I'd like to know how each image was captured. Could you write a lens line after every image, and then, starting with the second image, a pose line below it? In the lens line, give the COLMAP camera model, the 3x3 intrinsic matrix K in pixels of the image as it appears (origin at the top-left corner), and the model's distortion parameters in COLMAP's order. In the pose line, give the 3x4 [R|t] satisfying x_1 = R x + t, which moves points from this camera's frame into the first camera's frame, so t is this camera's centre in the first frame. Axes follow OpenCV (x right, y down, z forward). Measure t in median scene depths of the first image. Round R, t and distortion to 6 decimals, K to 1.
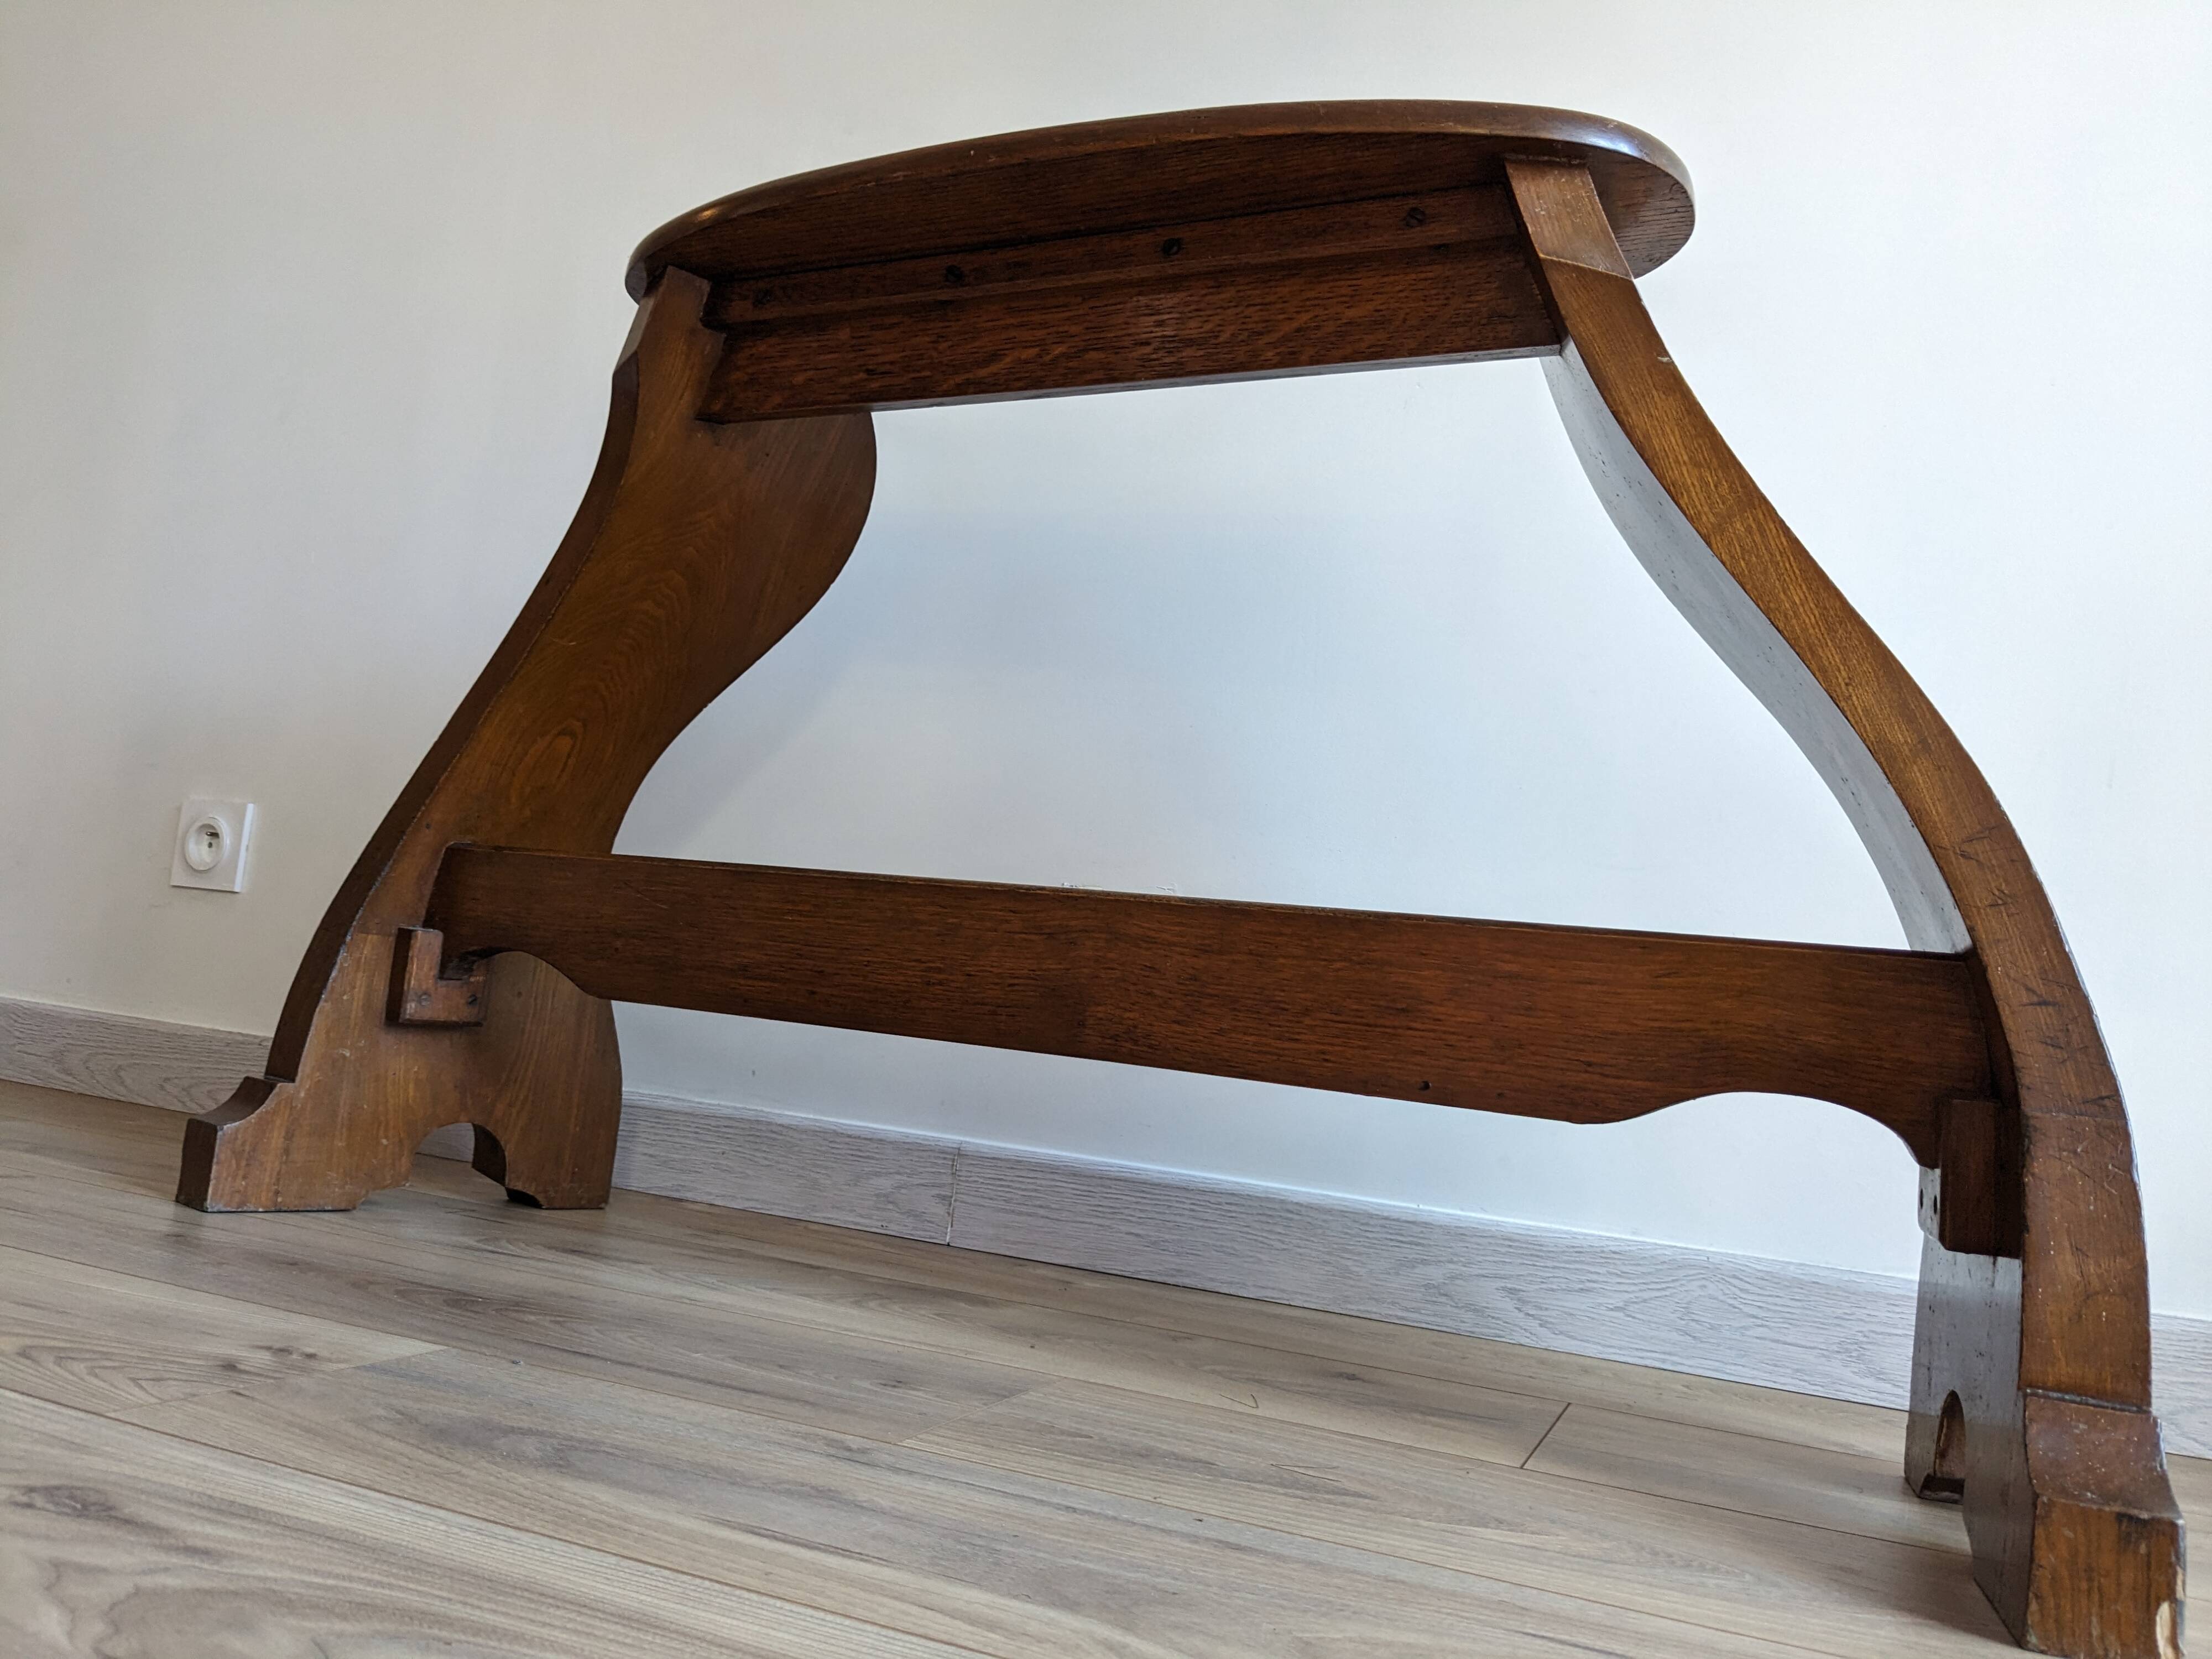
lens RADIAL K [[1760.7, 0, 1100.8], [0, 1760.7, 826.3], [0, 0, 1]] dist [0.031579, -0.067813]
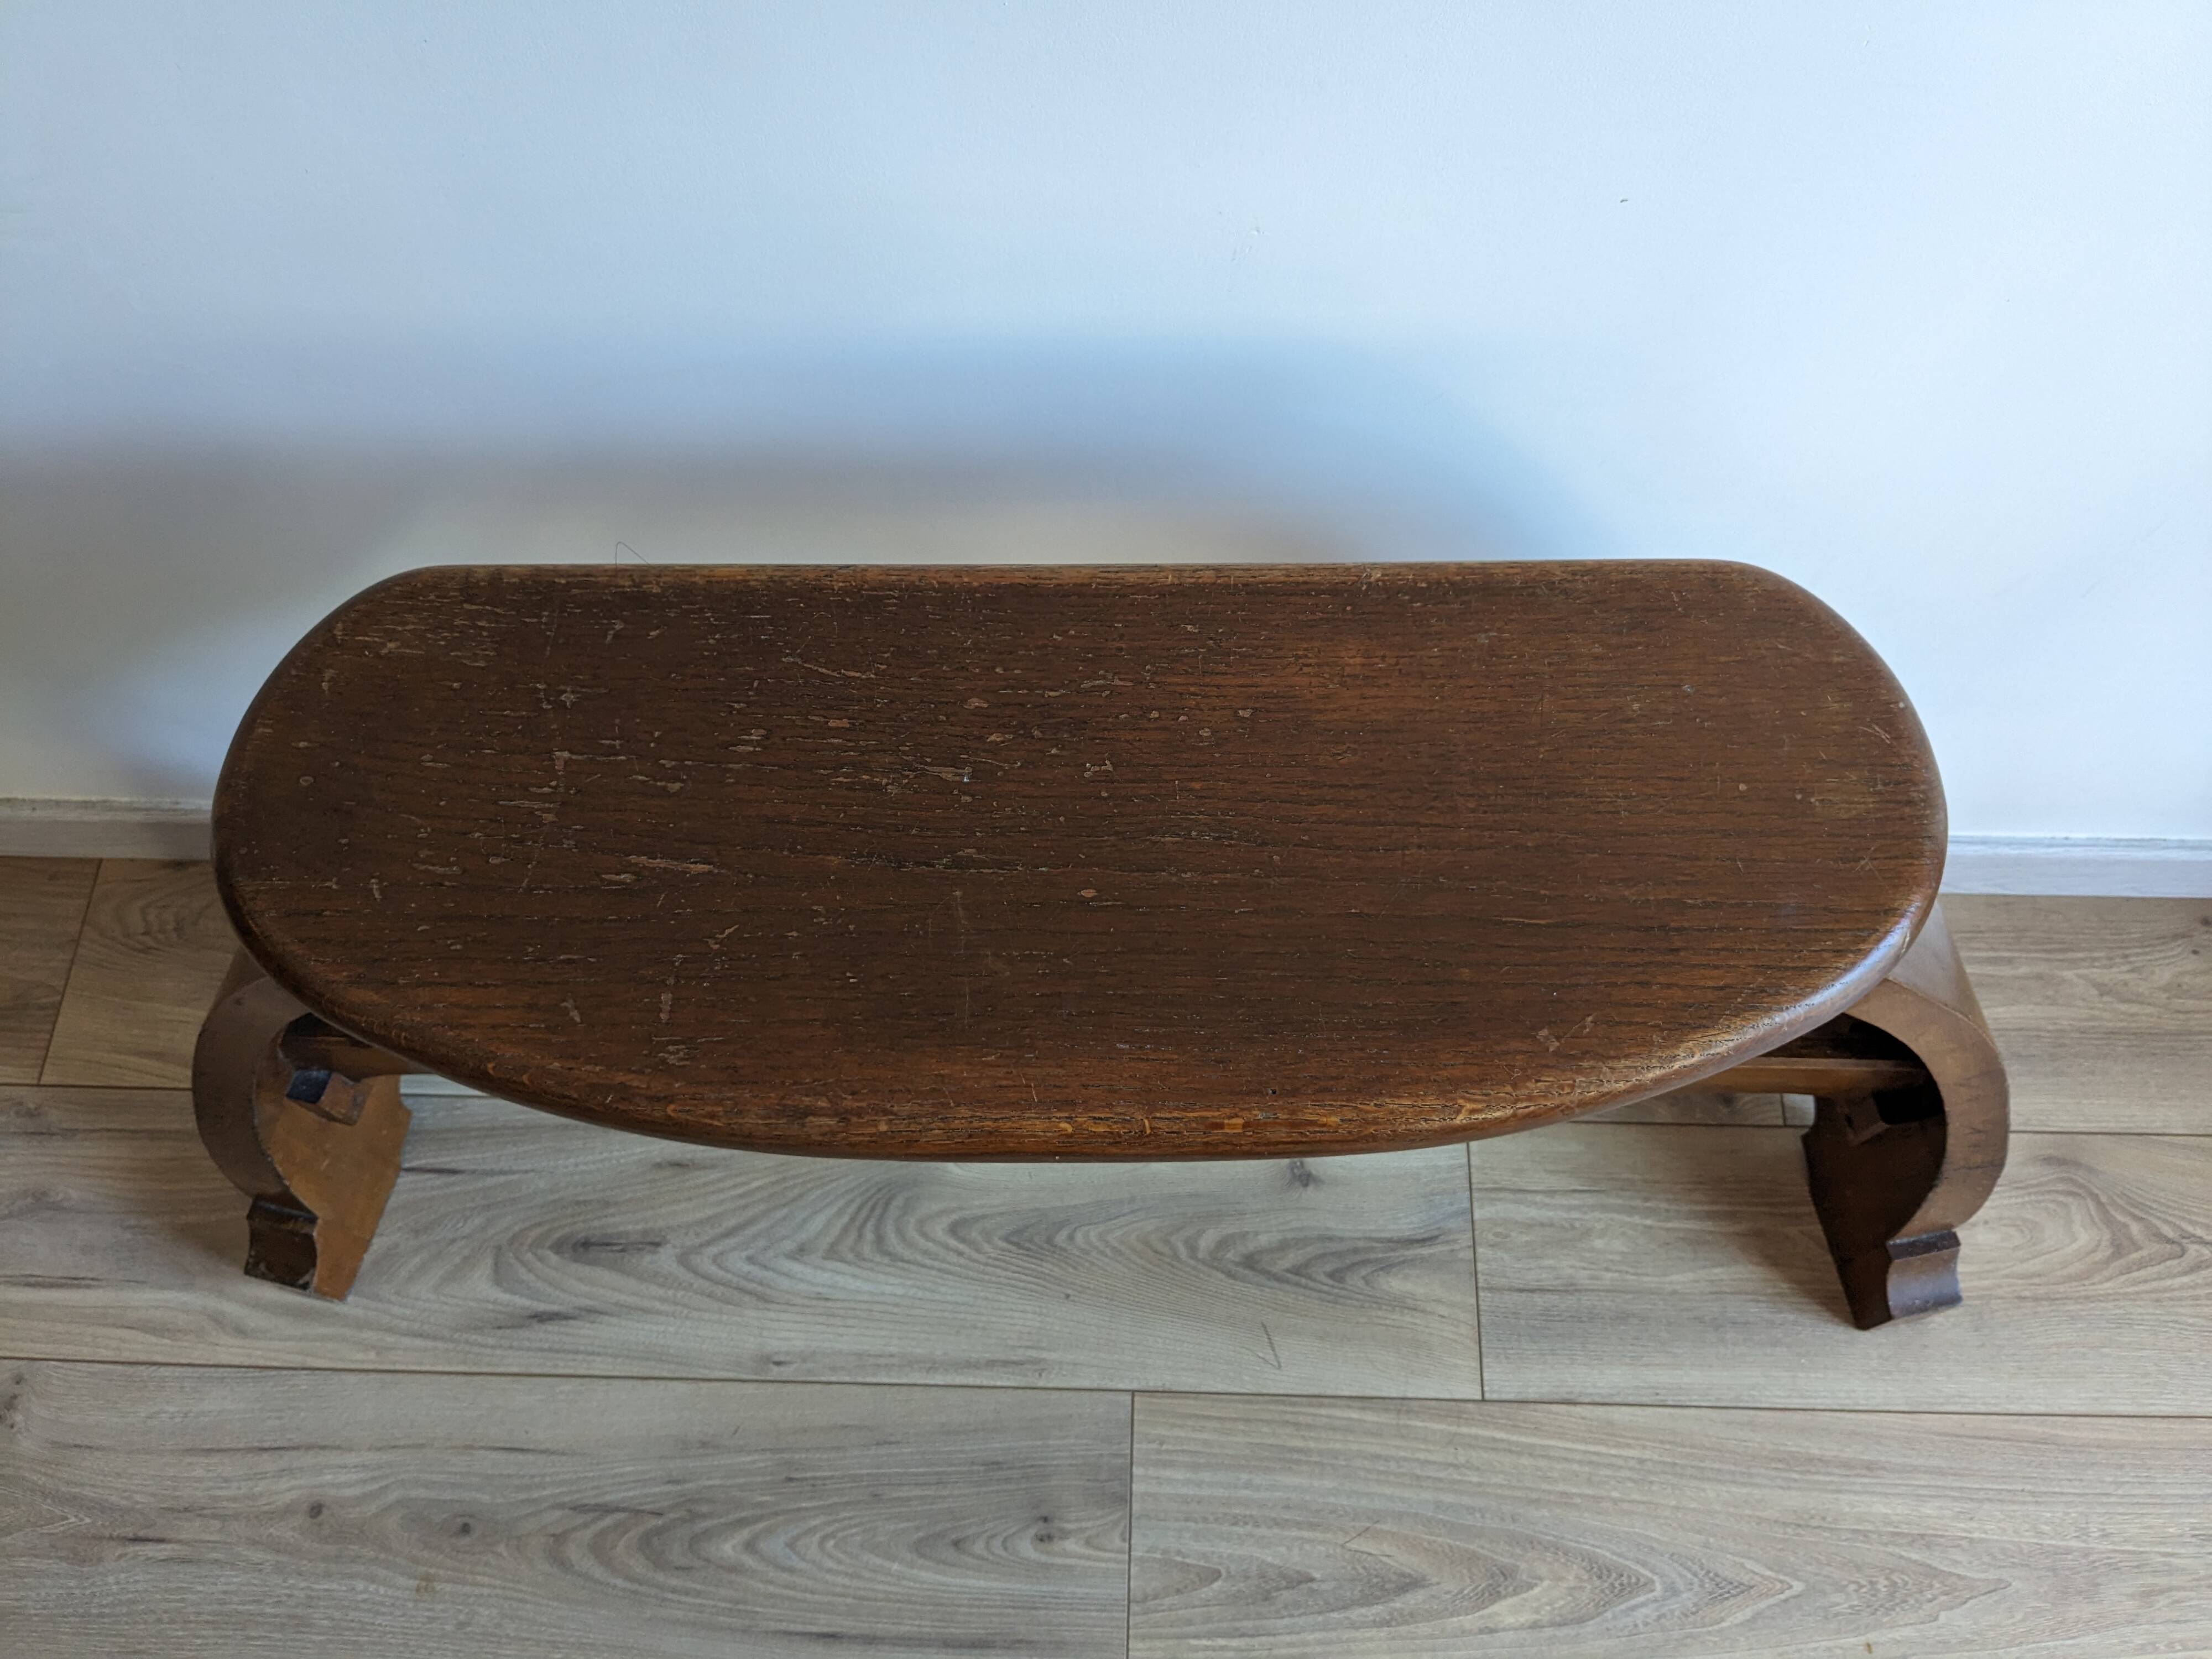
lens RADIAL K [[1781.6, 0, 1105.2], [0, 1781.6, 797.8], [0, 0, 1]] dist [0.032079, -0.071598]
pose [[0.931954, -0.361692, 0.025320, 0.099419], [0.086883, 0.290575, 0.952900, -1.232925], [-0.352014, -0.885858, 0.302227, 1.165293]]
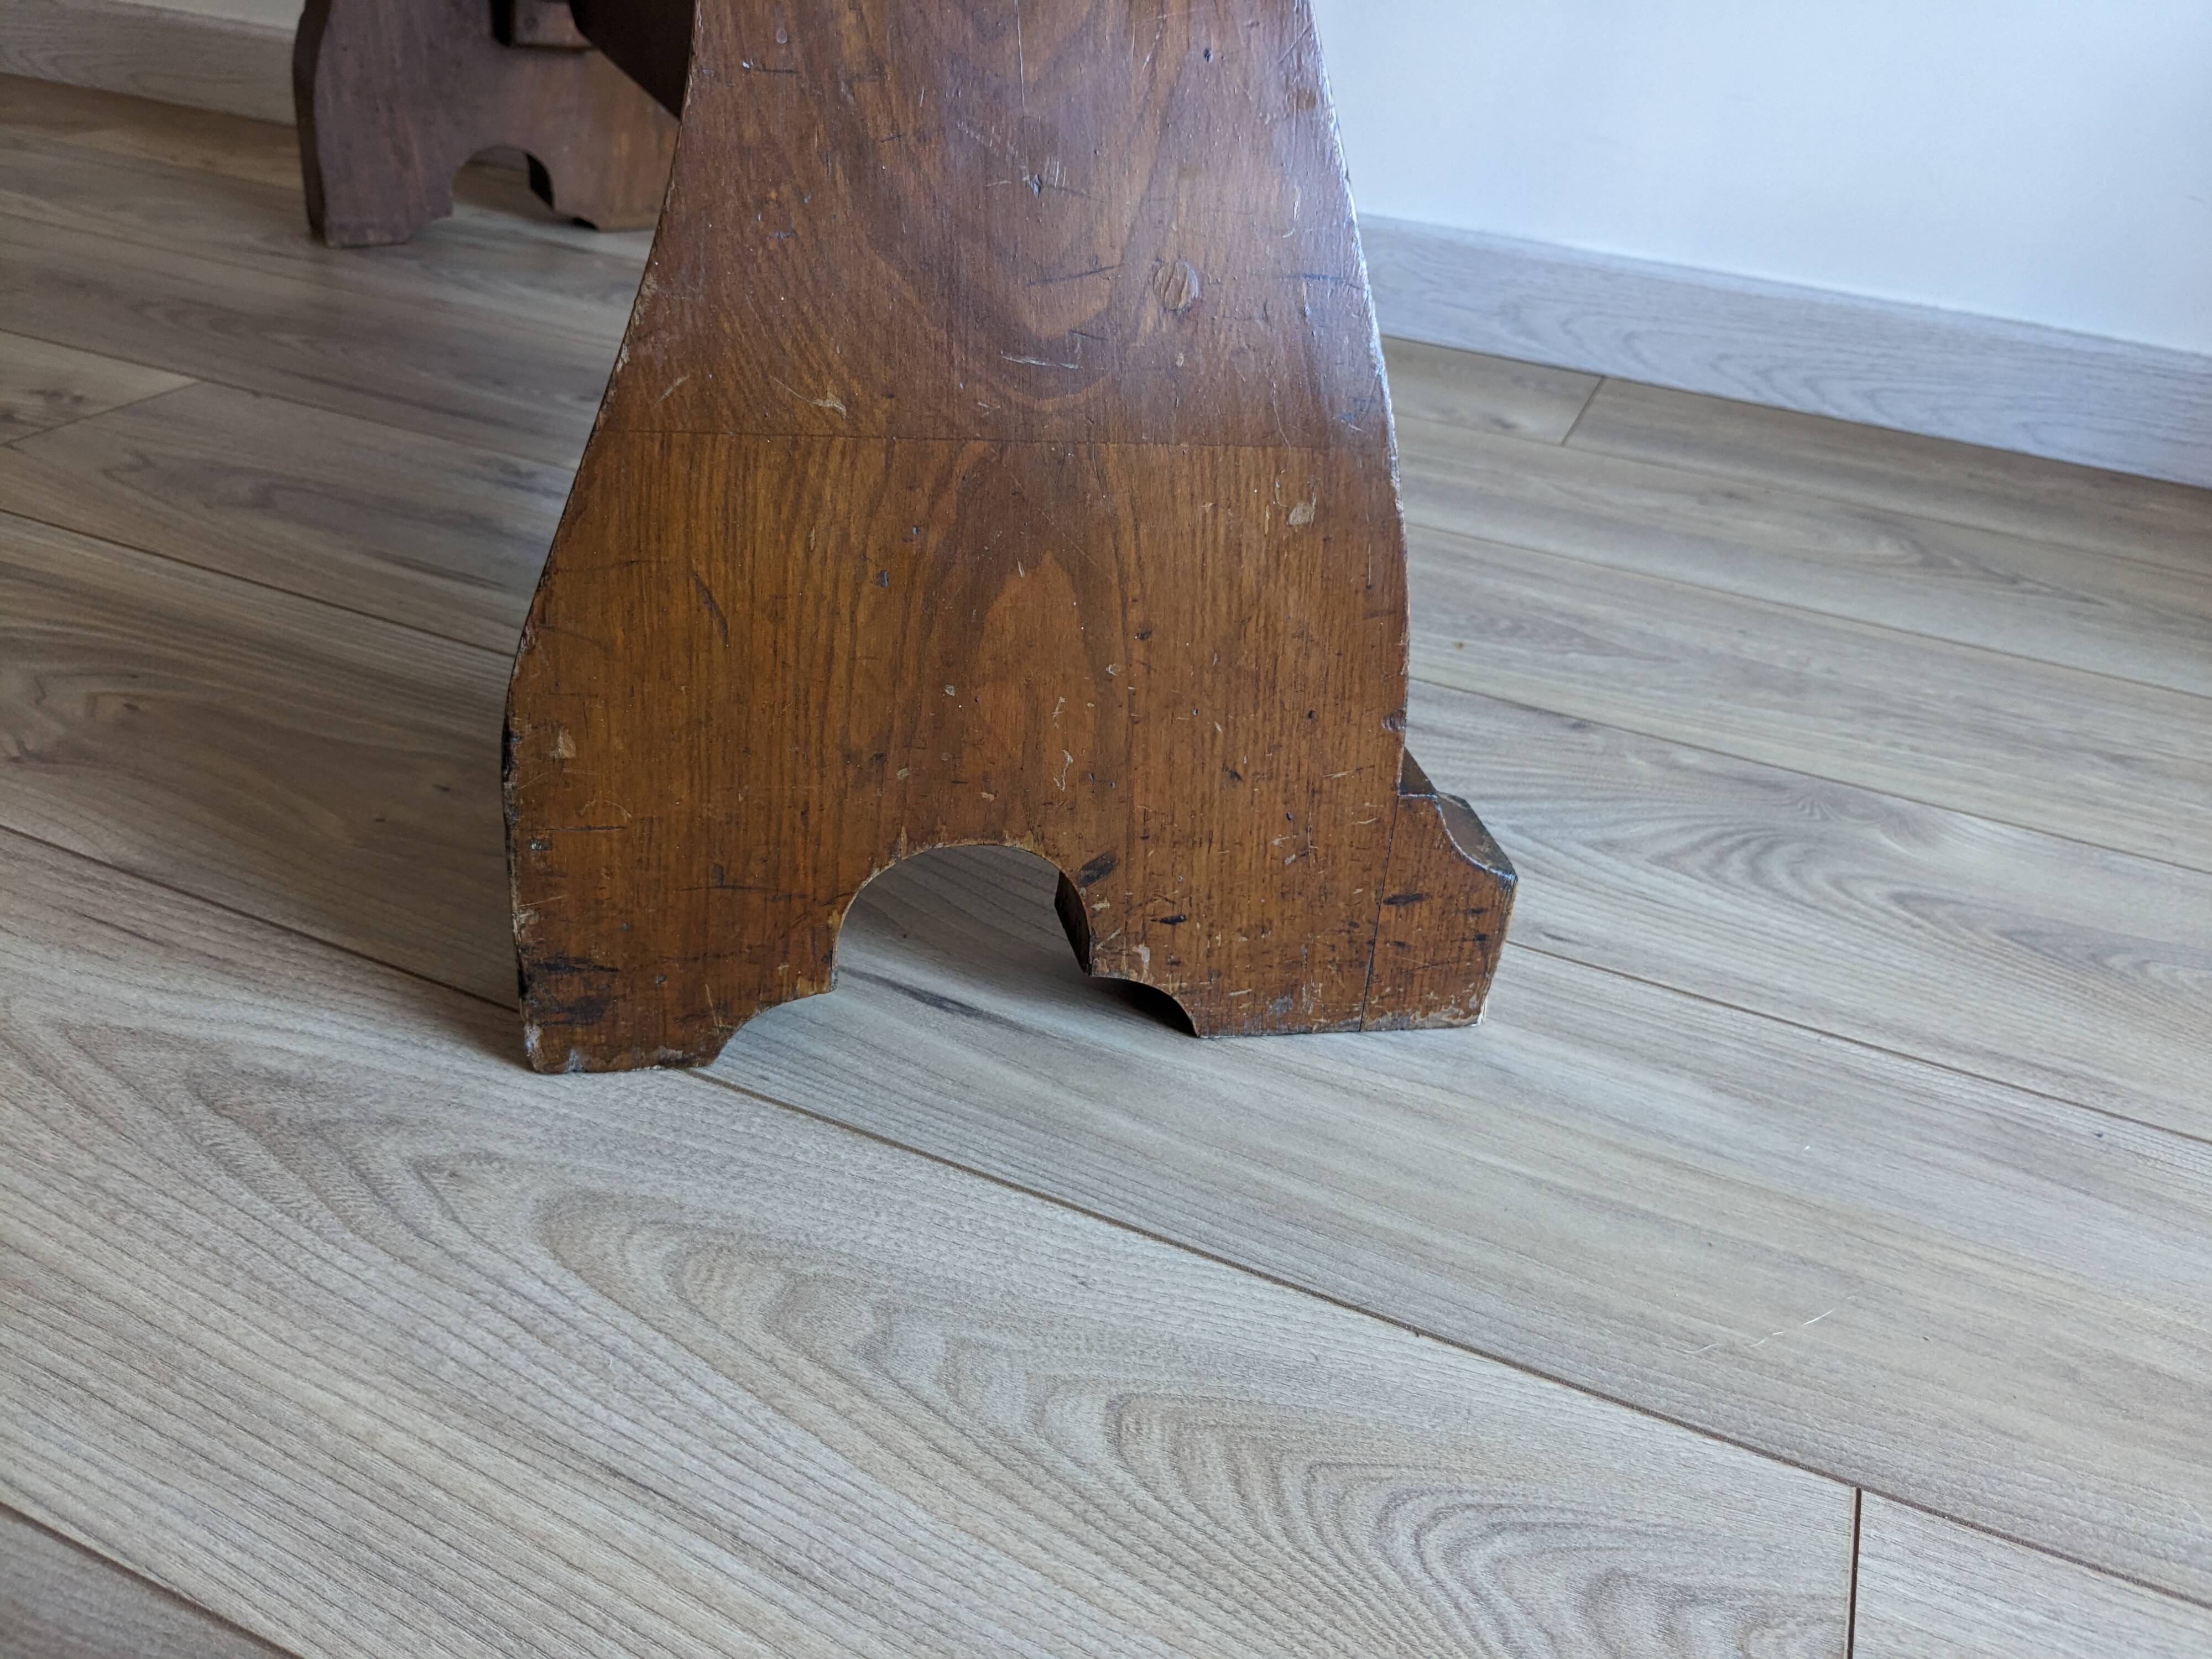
lens RADIAL K [[1781.6, 0, 1105.2], [0, 1781.6, 797.8], [0, 0, 1]] dist [0.032079, -0.071598]
pose [[0.999635, -0.014922, -0.022520, 0.271384], [0.025290, 0.810038, 0.585831, -0.172530], [0.009500, -0.586187, 0.810120, -0.132446]]
